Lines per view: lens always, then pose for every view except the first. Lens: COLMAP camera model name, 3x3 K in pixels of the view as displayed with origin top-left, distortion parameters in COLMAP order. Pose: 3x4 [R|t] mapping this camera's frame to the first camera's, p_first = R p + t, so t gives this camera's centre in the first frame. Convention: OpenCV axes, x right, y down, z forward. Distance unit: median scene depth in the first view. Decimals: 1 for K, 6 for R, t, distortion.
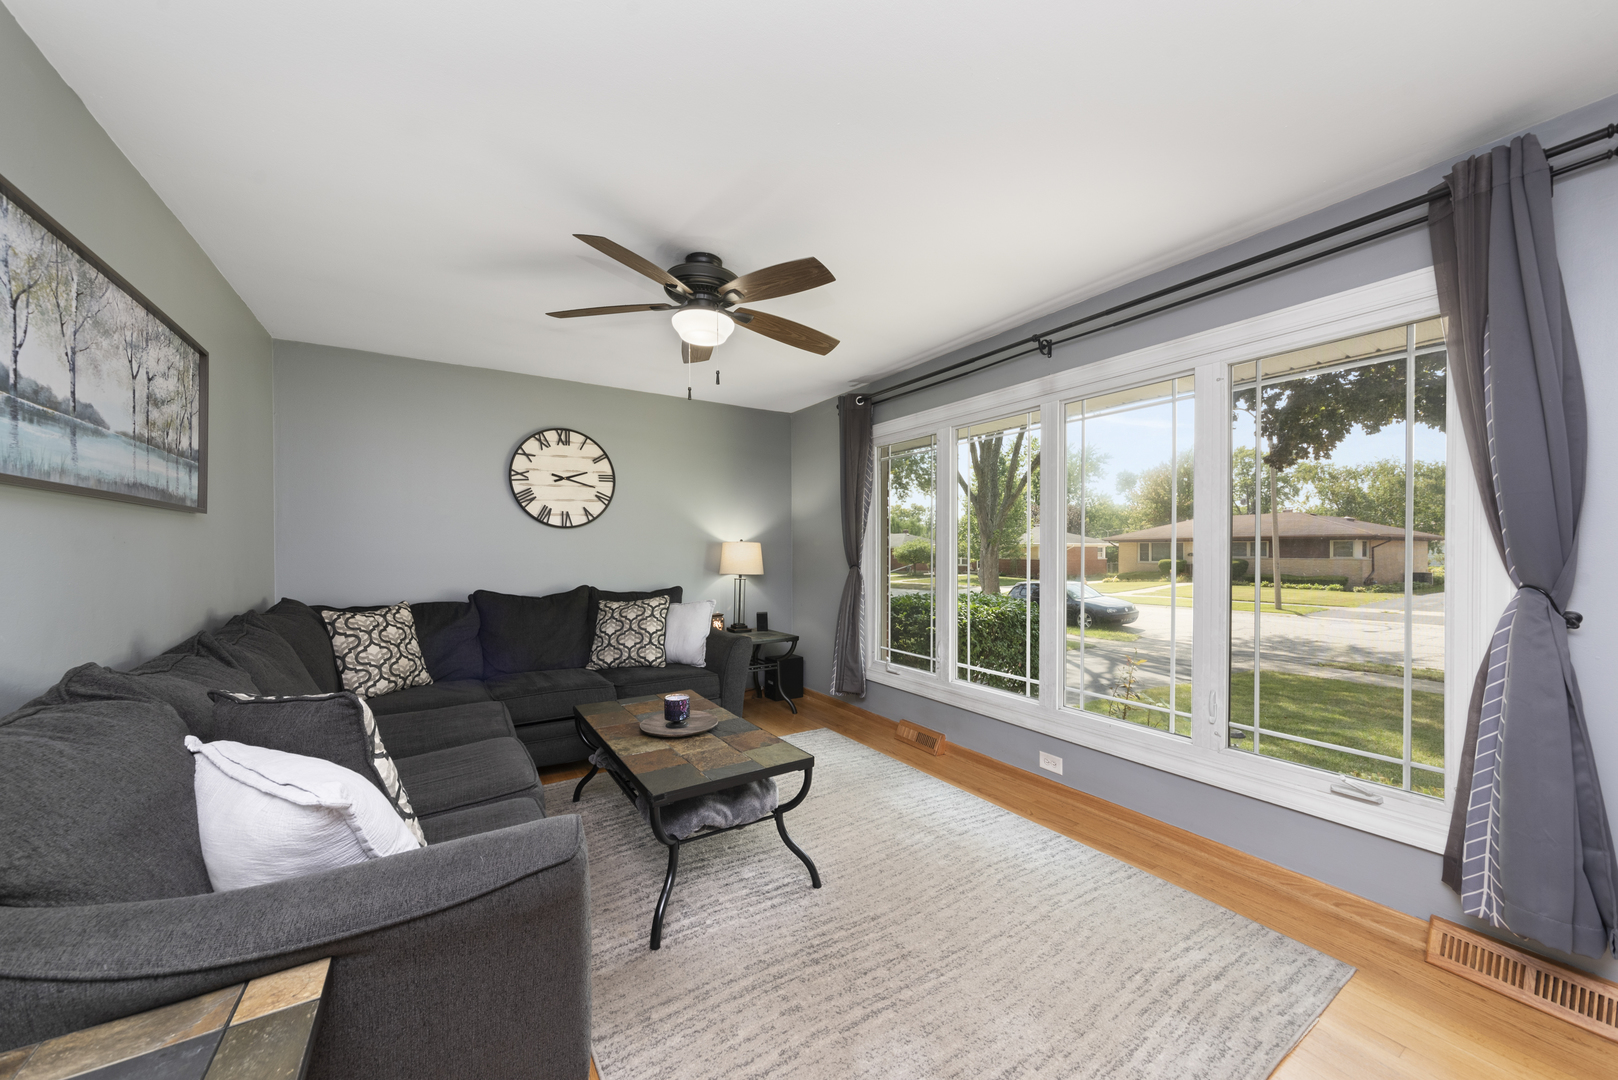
lens RADIAL K [[574.9, 0, 807.9], [0, 574.9, 554.3], [0, 0, 1]] dist [-0.000715, -0.000084]
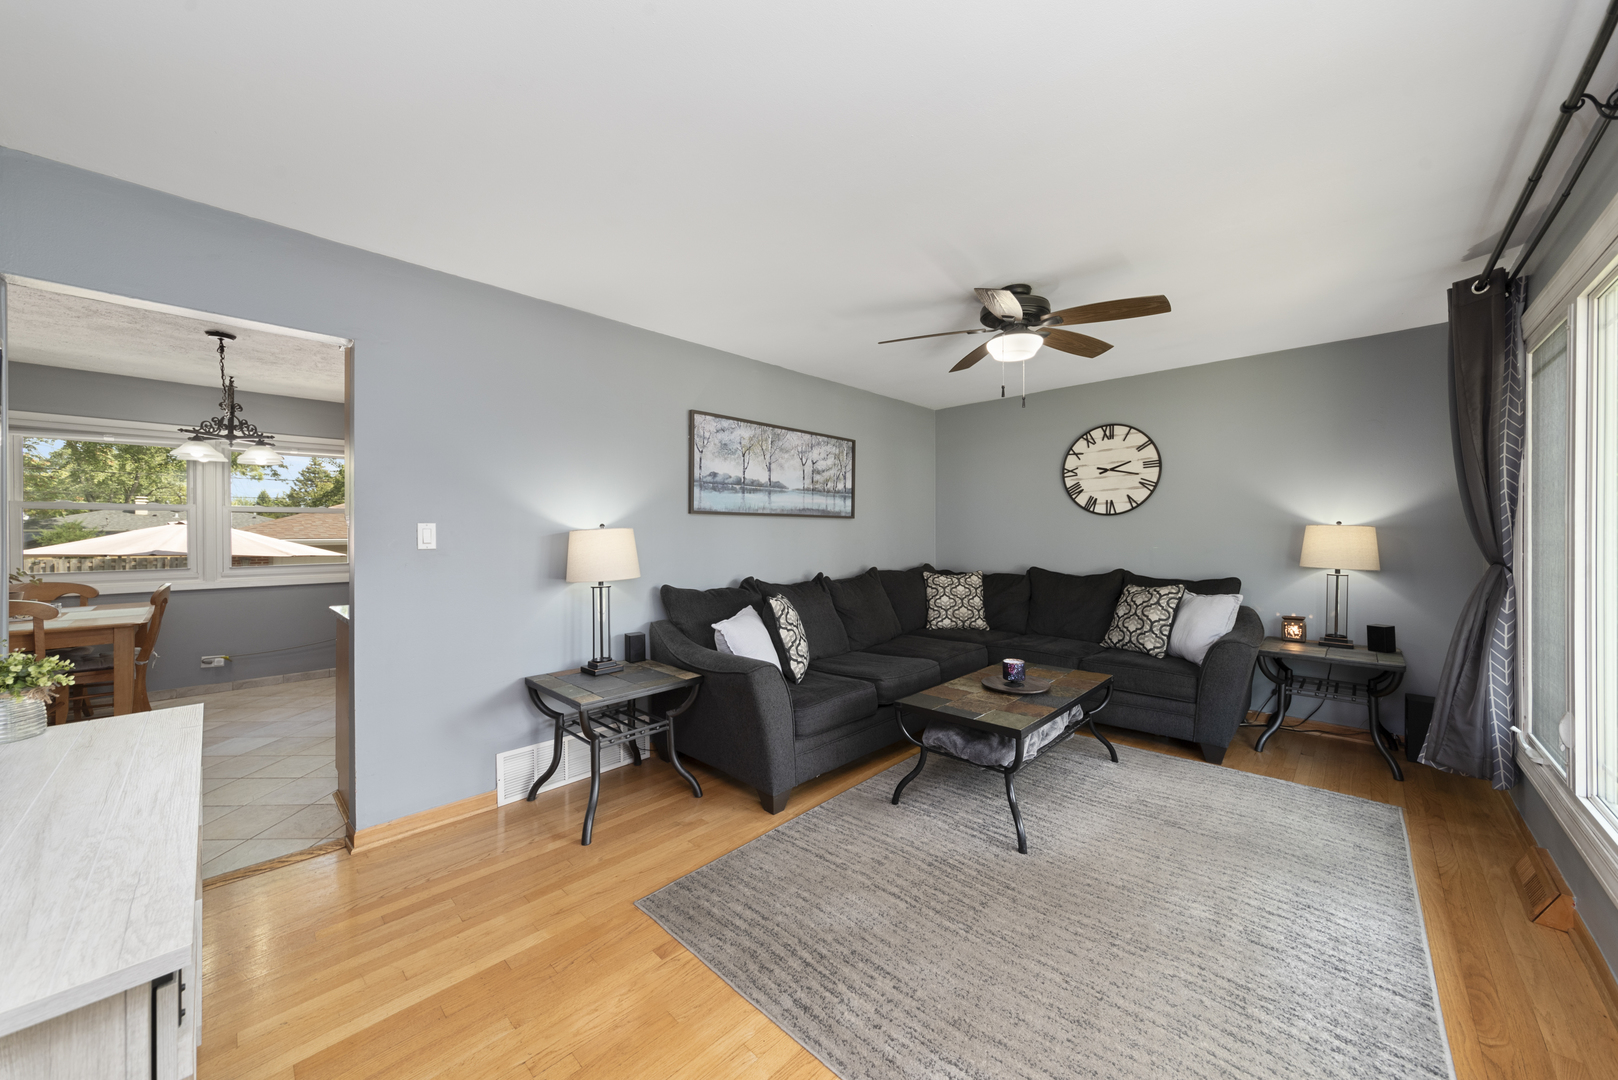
lens RADIAL K [[574.9, 0, 810.9], [0, 574.9, 532.5], [0, 0, 1]] dist [-0.000715, -0.000084]
pose [[0.253051, -0.001248, -0.967452, 0.528551], [-0.004546, 0.999987, -0.002479, -0.008447], [0.967442, 0.005026, 0.253042, 0.190019]]
